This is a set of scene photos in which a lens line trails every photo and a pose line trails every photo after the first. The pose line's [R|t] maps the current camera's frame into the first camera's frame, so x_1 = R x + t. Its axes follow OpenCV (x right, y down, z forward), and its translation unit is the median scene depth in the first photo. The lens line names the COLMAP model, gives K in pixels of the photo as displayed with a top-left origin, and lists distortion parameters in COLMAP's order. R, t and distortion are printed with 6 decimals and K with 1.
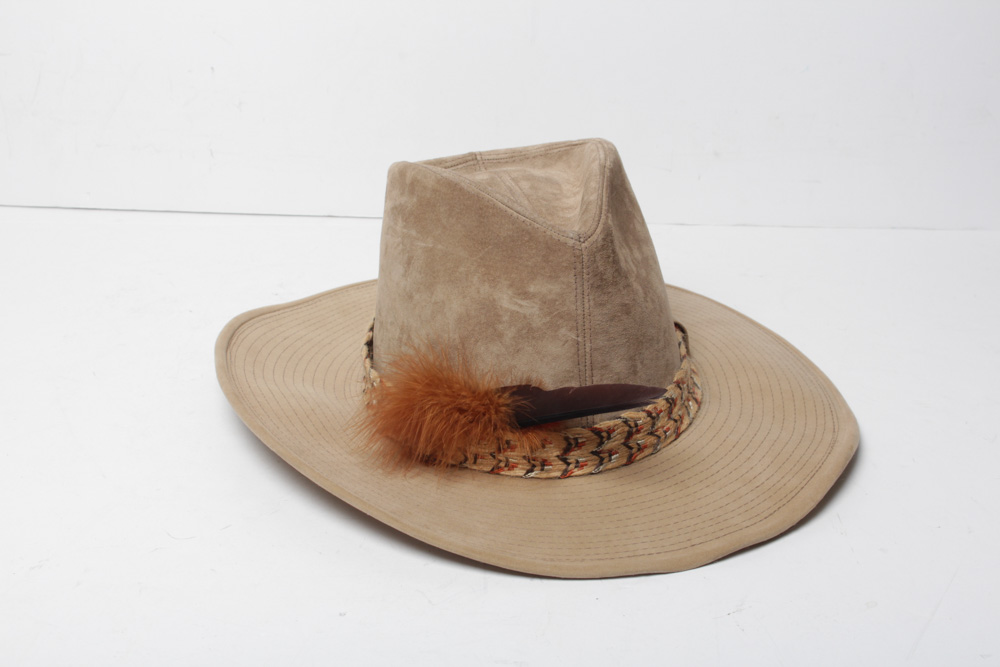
lens RADIAL K [[958.4, 0, 500.2], [0, 958.4, 356.7], [0, 0, 1]] dist [-0.020636, 0.000000]
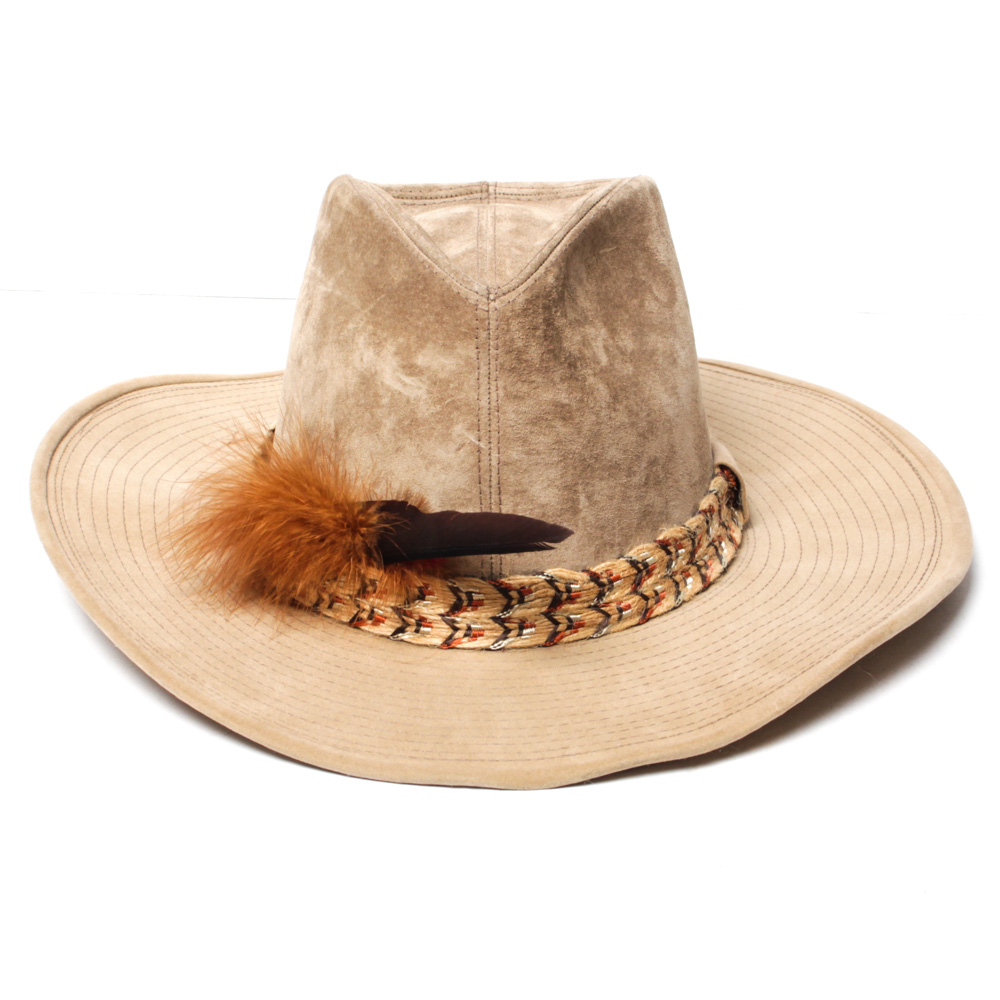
lens RADIAL K [[1439.9, 0, 499.3], [0, 1439.9, 498.3], [0, 0, 1]] dist [-0.023439, 0.000000]
pose [[0.974237, 0.146759, -0.171243, 0.261476], [-0.150928, 0.988478, -0.011515, 0.027674], [0.167580, 0.037064, 0.985162, 0.000958]]
